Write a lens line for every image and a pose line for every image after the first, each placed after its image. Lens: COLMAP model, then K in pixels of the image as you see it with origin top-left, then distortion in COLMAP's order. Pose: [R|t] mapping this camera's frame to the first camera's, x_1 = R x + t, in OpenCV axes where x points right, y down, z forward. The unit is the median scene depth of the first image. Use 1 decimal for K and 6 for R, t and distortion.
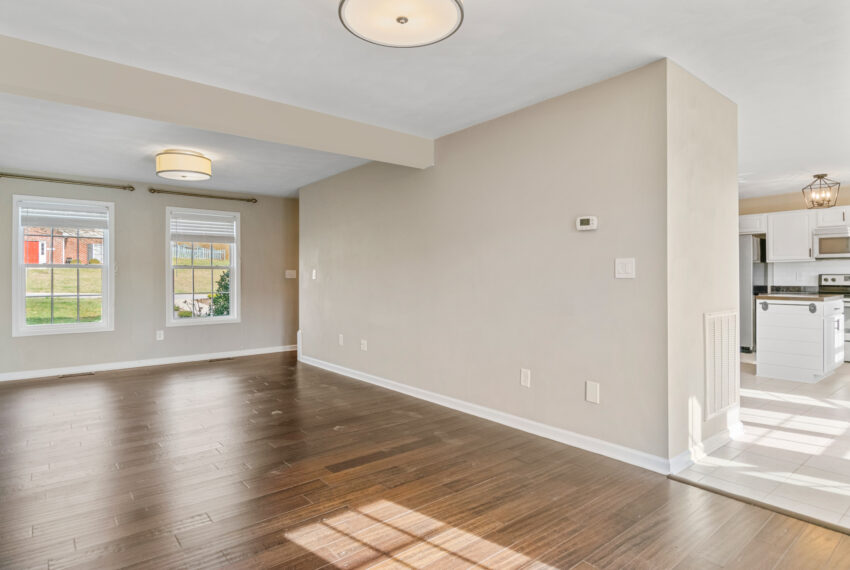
lens RADIAL K [[479.8, 0, 425.0], [0, 479.8, 285.0], [0, 0, 1]] dist [-0.001468, 0.018748]
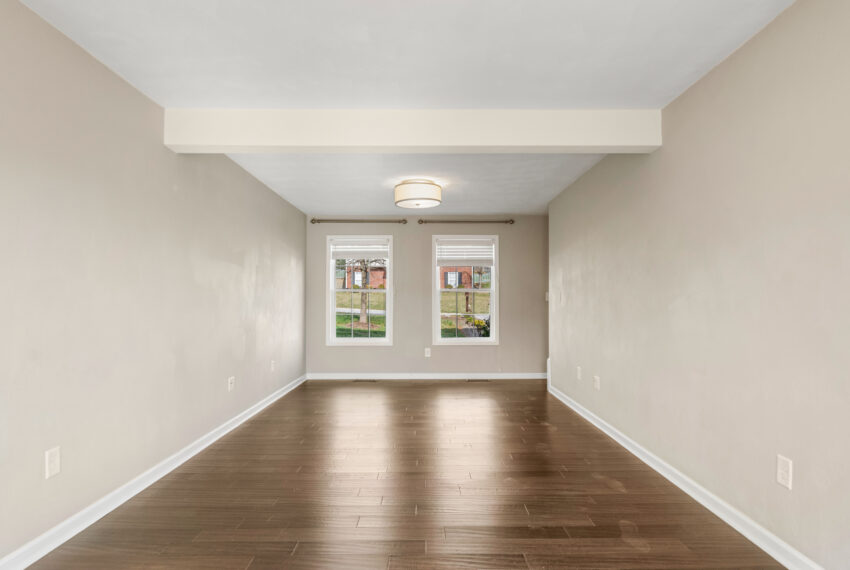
lens RADIAL K [[479.8, 0, 425.0], [0, 479.8, 285.0], [0, 0, 1]] dist [-0.001468, 0.018748]
pose [[0.780621, -0.017173, -0.624768, 0.138387], [-0.012489, 0.998994, -0.043065, -0.001728], [0.624879, 0.041420, 0.779622, 0.147563]]
